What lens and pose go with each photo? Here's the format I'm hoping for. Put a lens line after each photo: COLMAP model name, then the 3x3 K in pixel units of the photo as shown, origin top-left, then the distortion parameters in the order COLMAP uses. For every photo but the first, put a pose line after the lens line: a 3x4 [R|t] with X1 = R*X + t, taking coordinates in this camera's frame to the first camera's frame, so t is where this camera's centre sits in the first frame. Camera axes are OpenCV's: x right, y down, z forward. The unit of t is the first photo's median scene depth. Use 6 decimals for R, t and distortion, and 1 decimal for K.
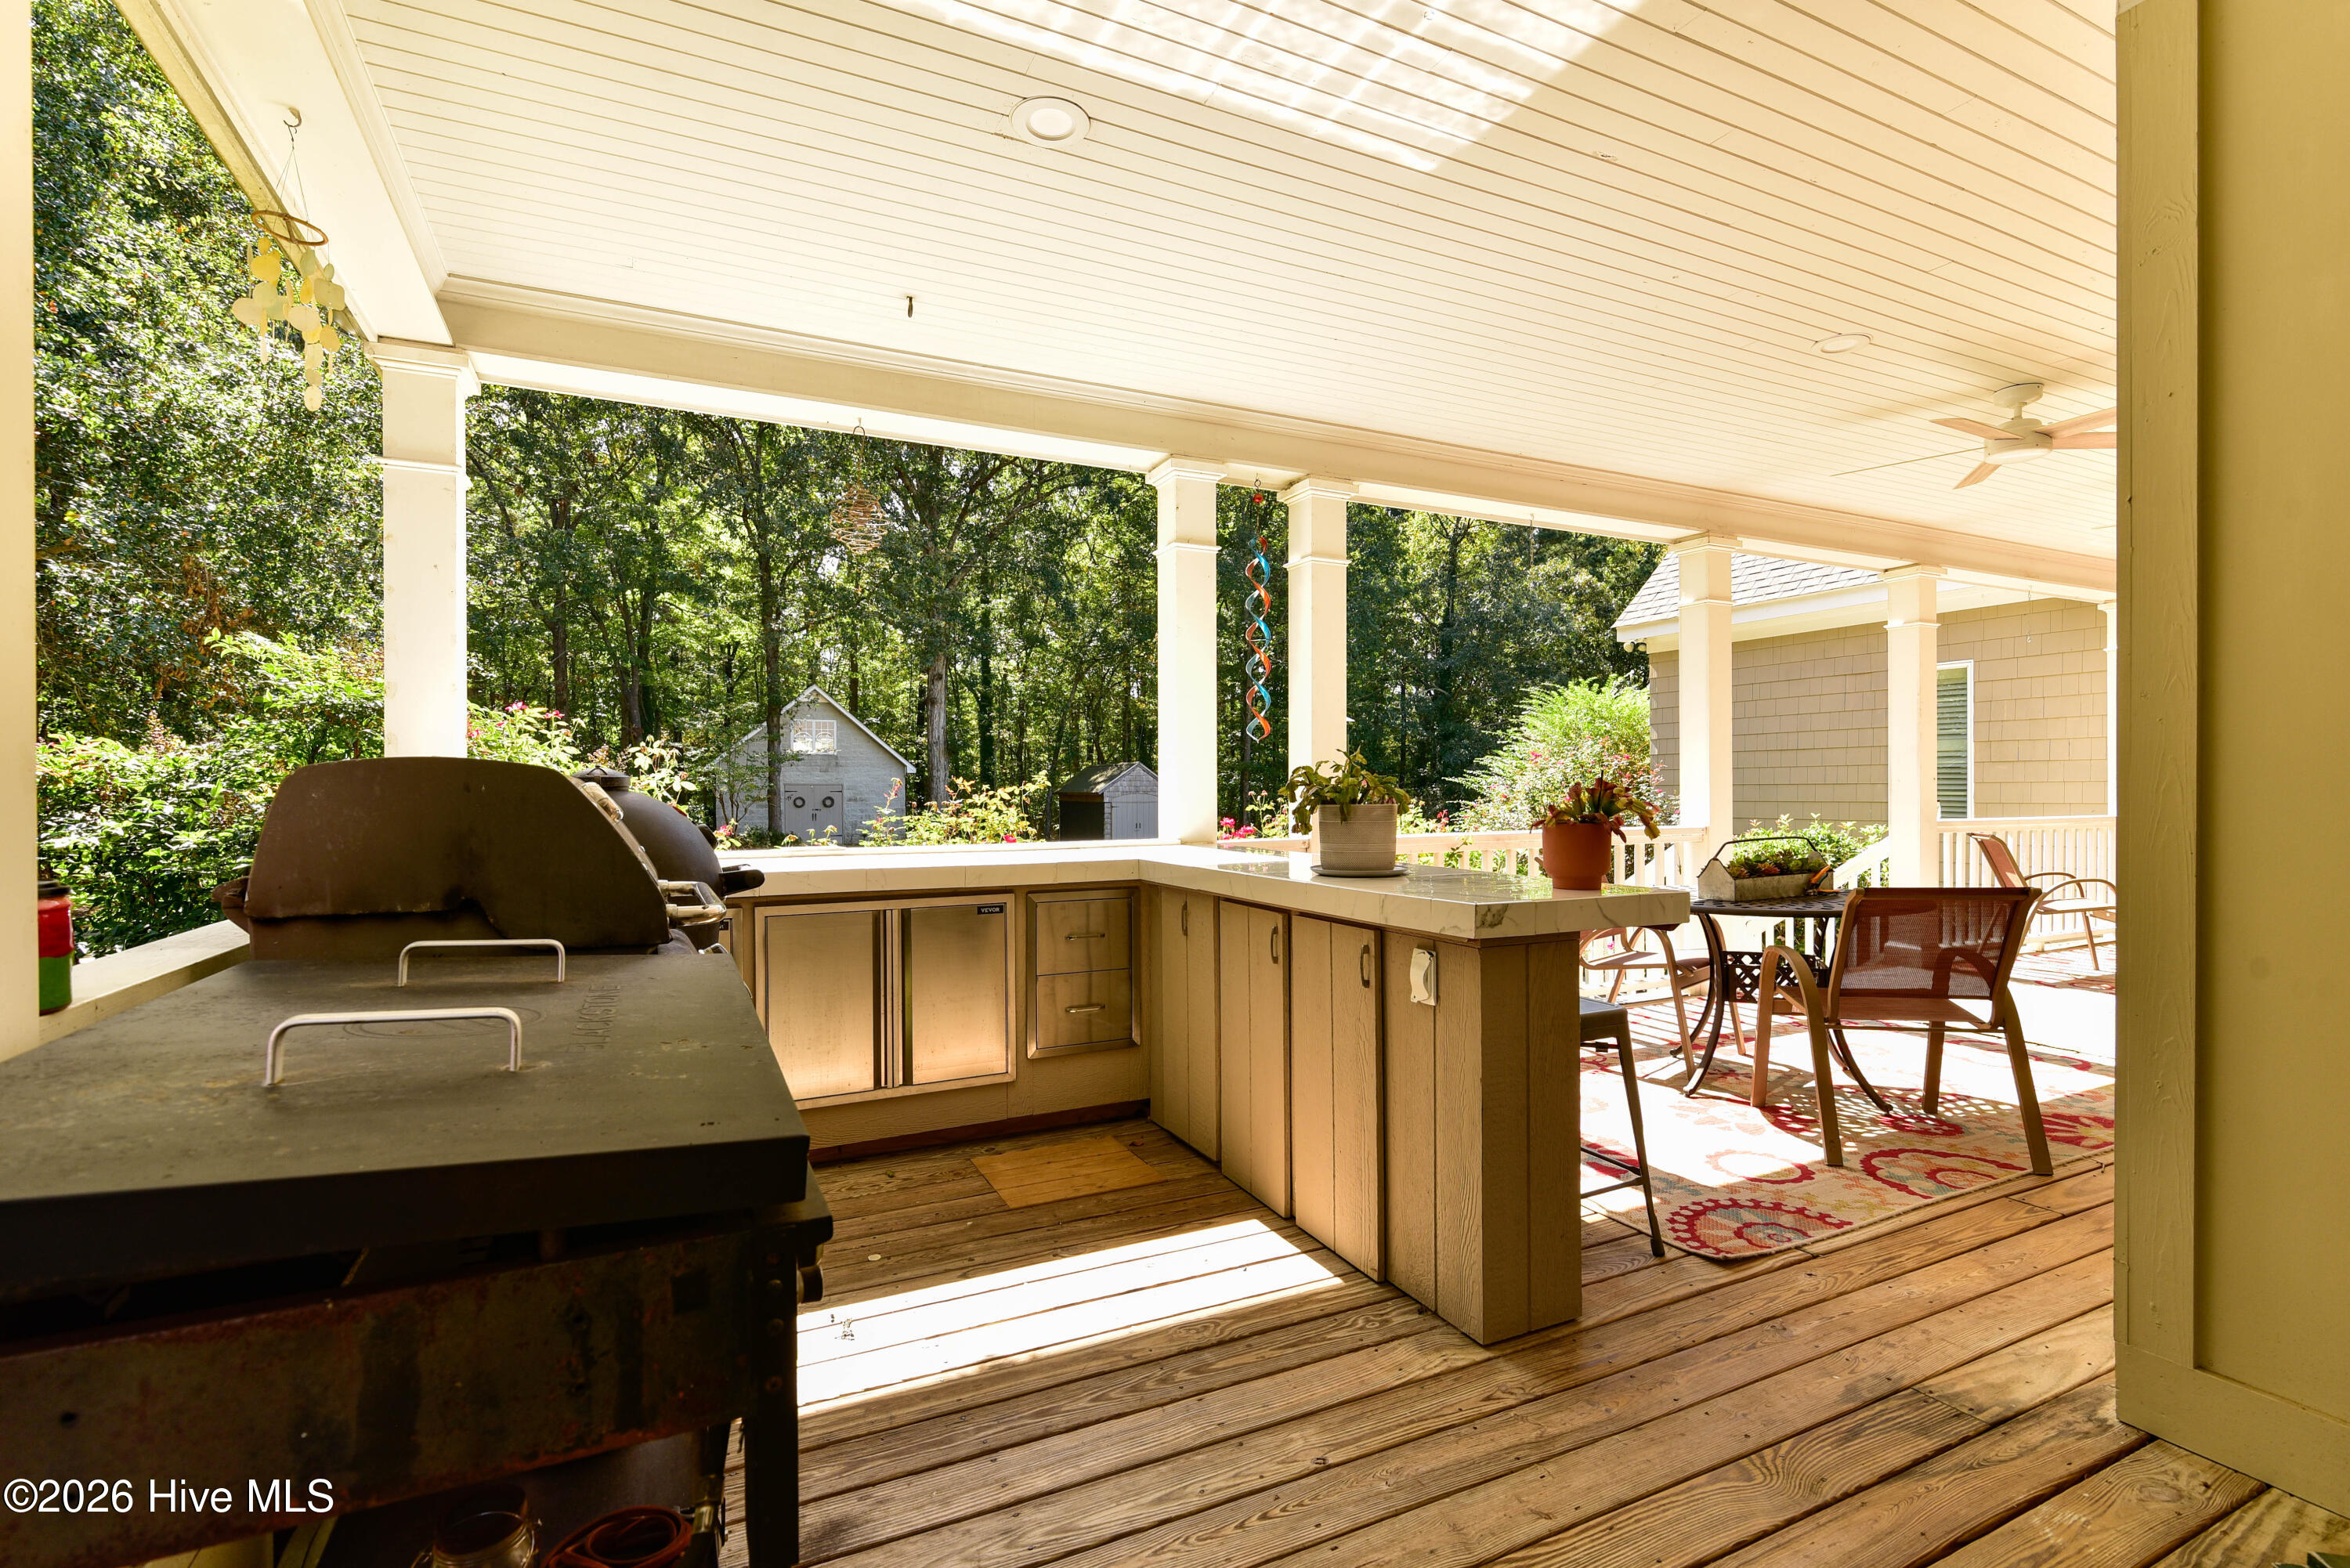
lens RADIAL K [[1069.3, 0, 1170.7], [0, 1069.3, 791.2], [0, 0, 1]] dist [-0.002219, 0.000899]
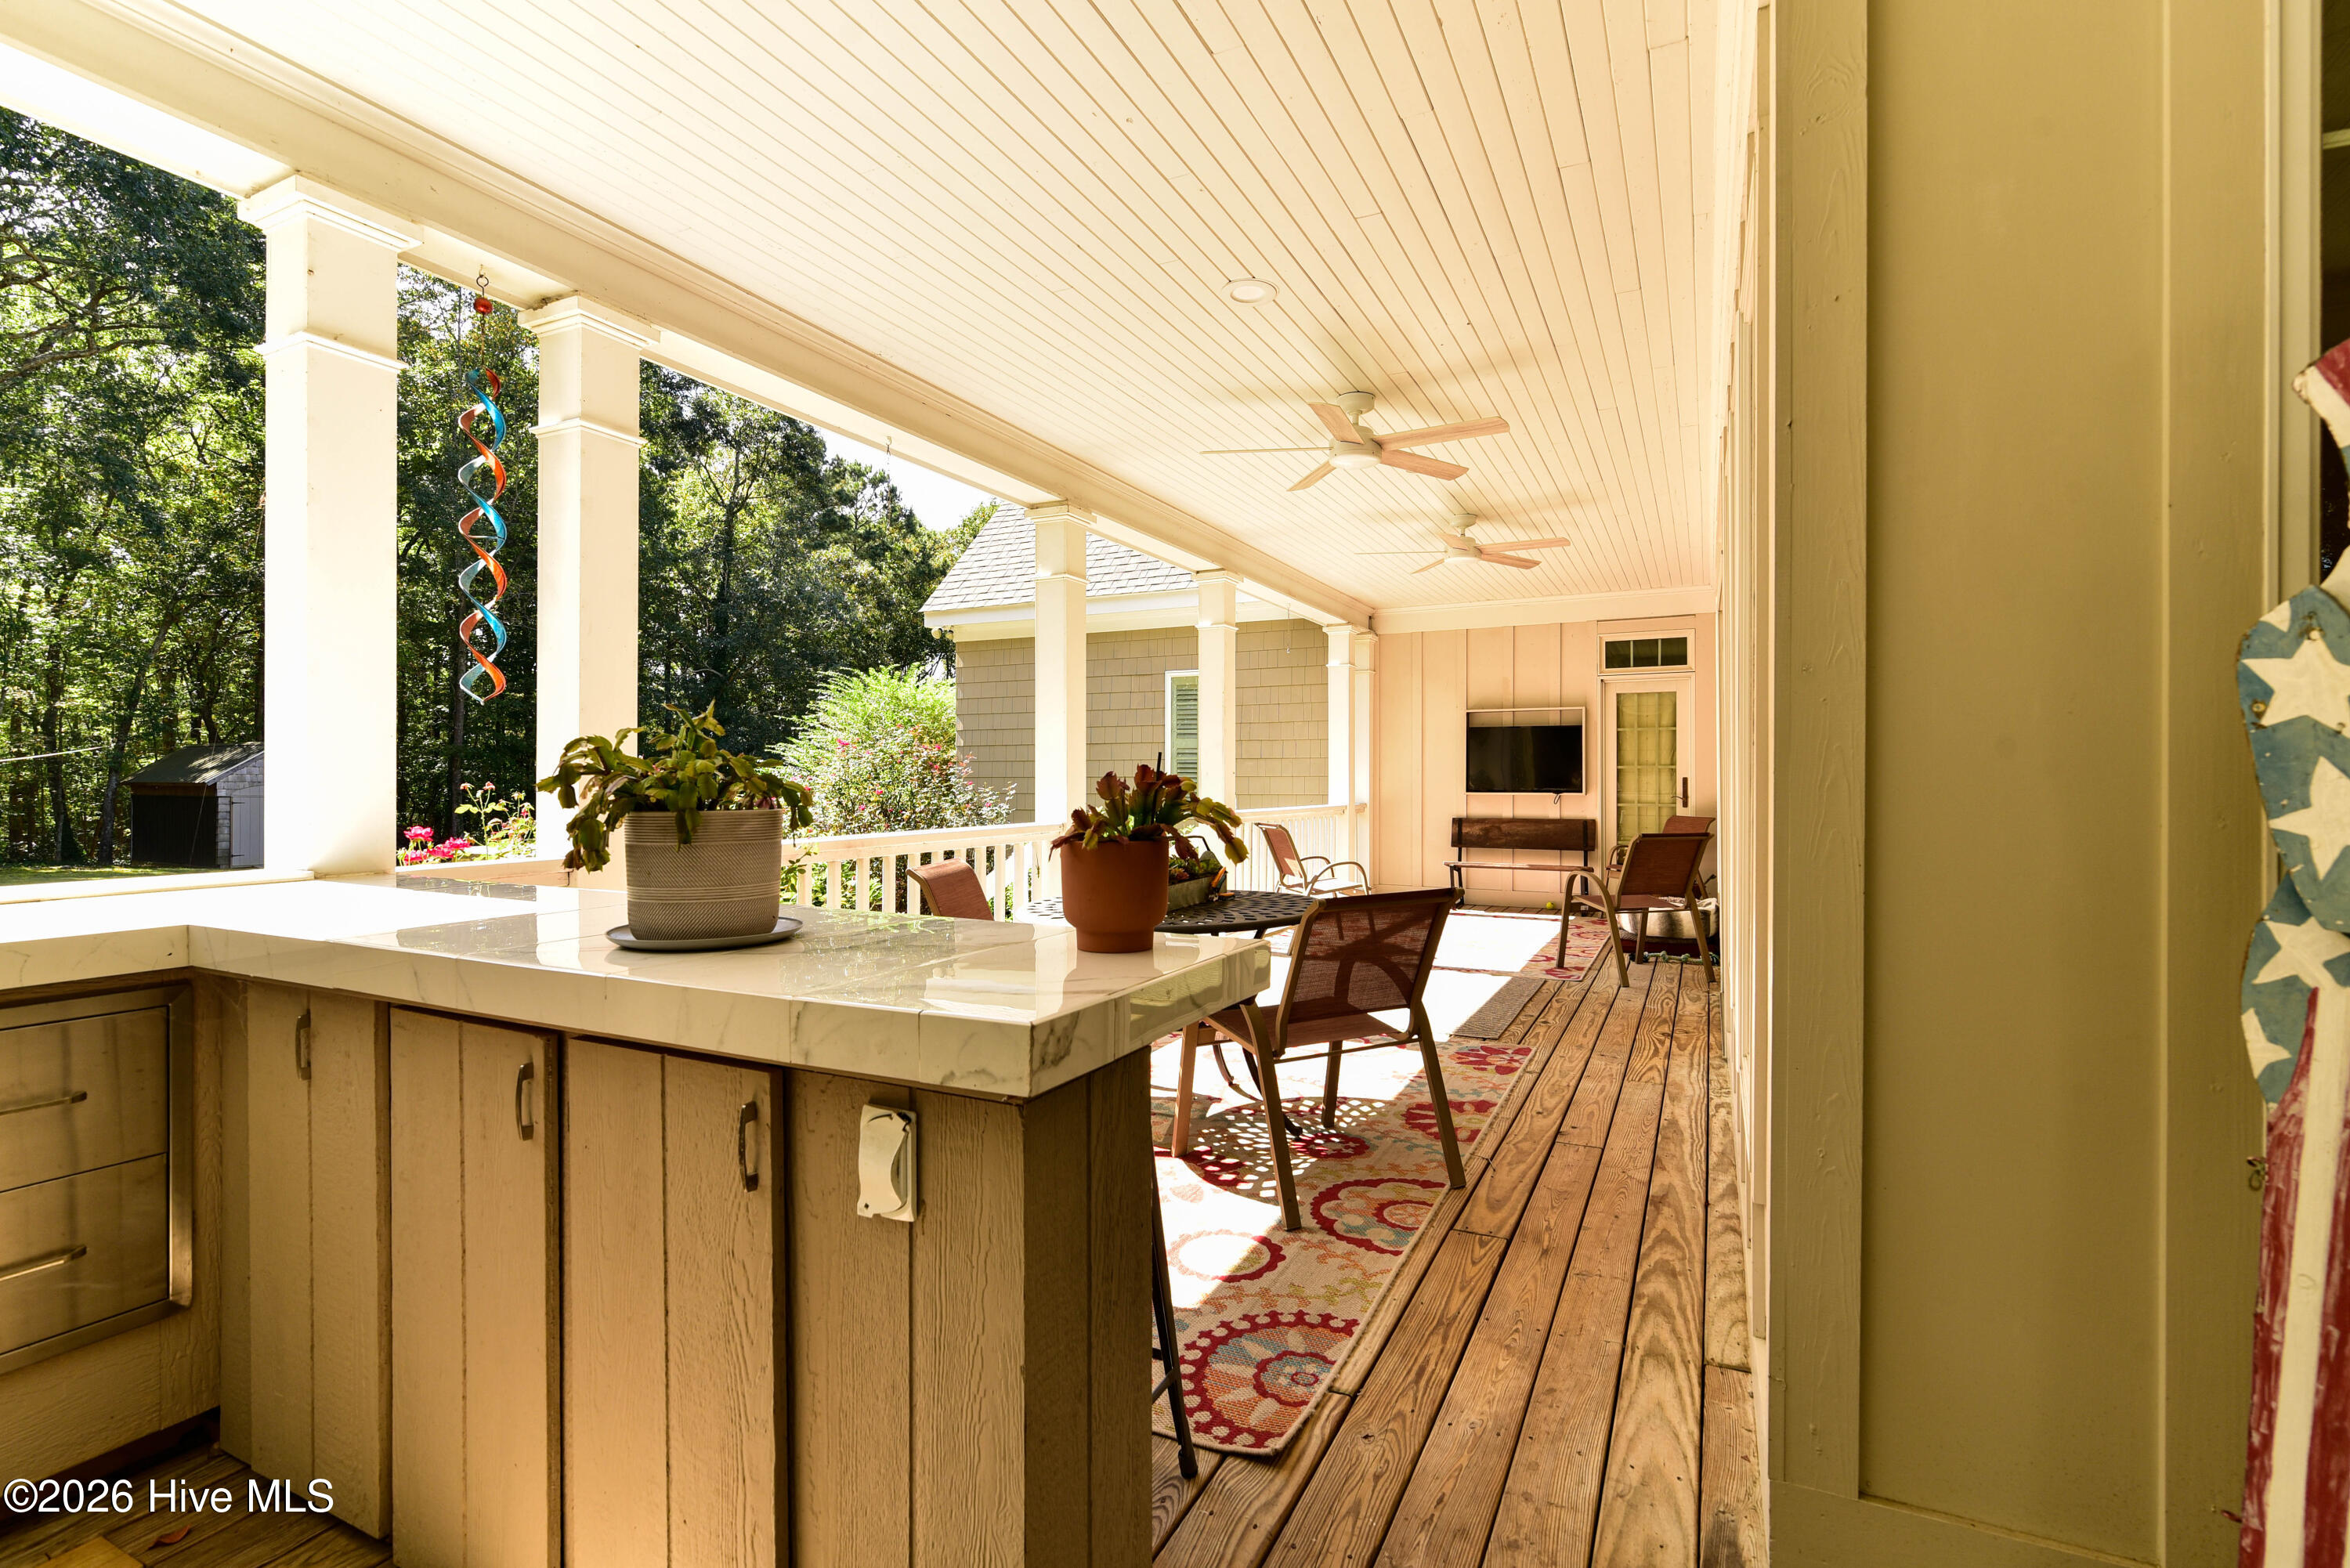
lens RADIAL K [[1070.5, 0, 1182.0], [0, 1070.5, 779.0], [0, 0, 1]] dist [-0.003510, 0.000229]
pose [[0.785861, 0.004654, 0.618385, 0.020205], [-0.002521, 0.999987, -0.004323, -0.001196], [-0.618397, 0.001838, 0.785863, 0.285205]]
